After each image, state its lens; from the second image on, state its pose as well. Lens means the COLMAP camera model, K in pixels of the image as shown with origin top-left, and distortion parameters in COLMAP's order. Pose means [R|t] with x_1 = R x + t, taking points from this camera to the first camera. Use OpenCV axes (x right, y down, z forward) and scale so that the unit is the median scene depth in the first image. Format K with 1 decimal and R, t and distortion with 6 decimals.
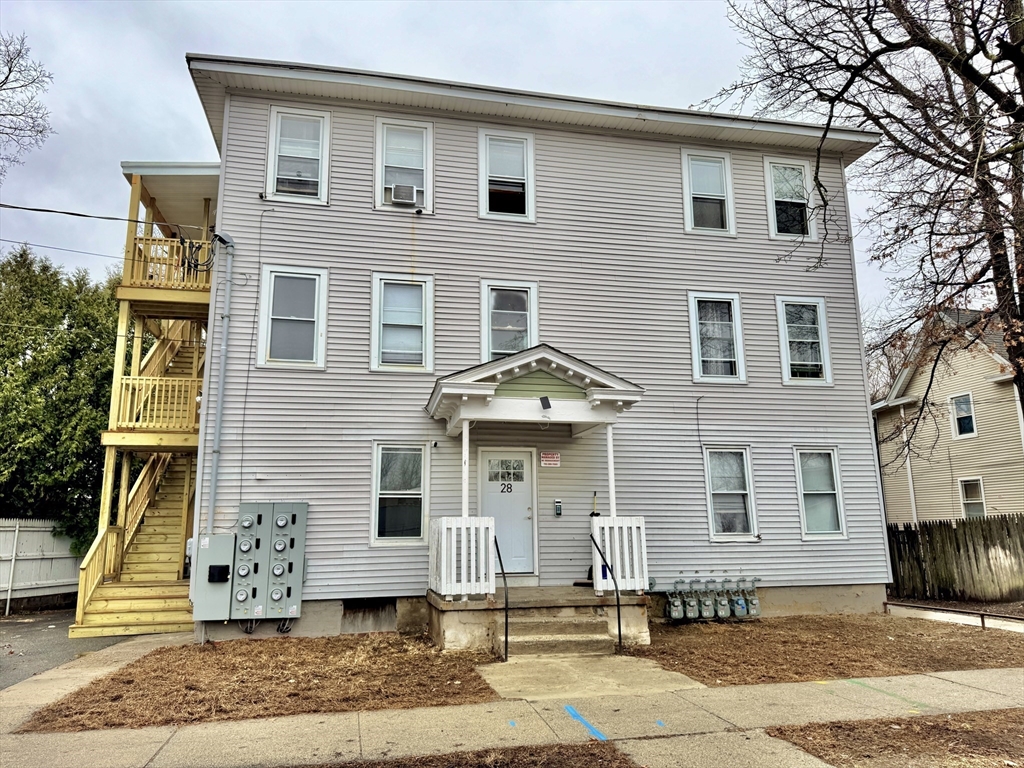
lens RADIAL K [[722.7, 0, 511.2], [0, 722.7, 381.3], [0, 0, 1]] dist [0.040474, -0.032692]
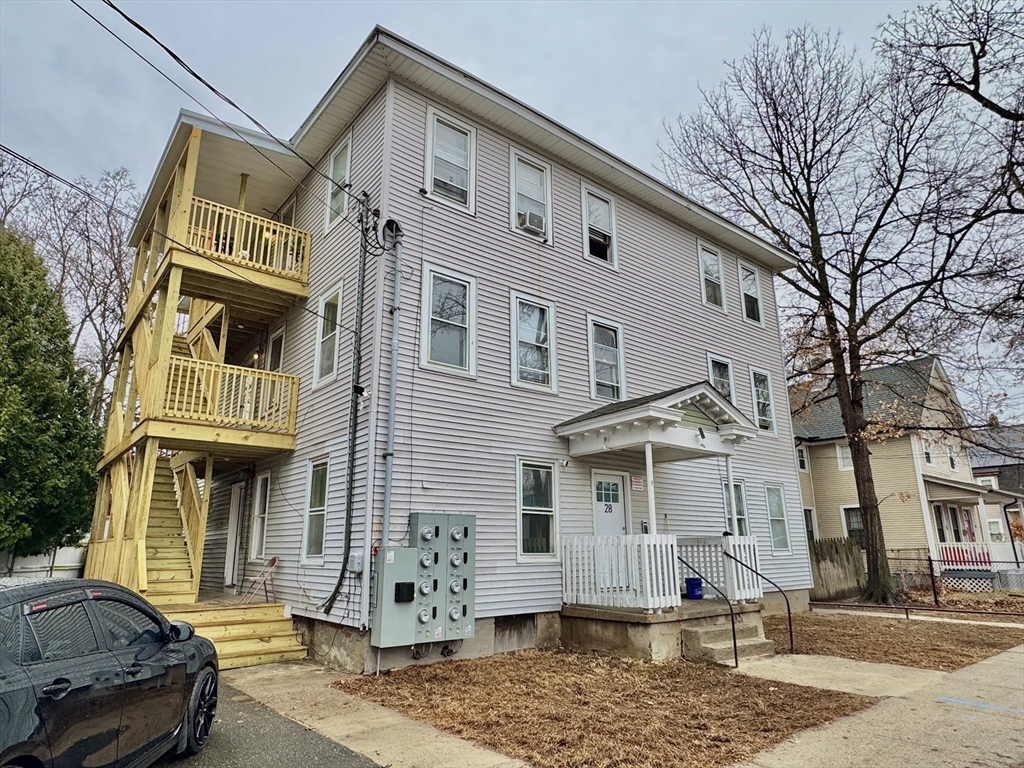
lens RADIAL K [[622.6, 0, 511.3], [0, 622.6, 383.8], [0, 0, 1]] dist [-0.003842, 0.004660]
pose [[0.895029, 0.120690, 0.429368, -0.569677], [-0.095639, 0.992233, -0.079542, 0.052451], [-0.435633, 0.030128, 0.899620, 0.221486]]
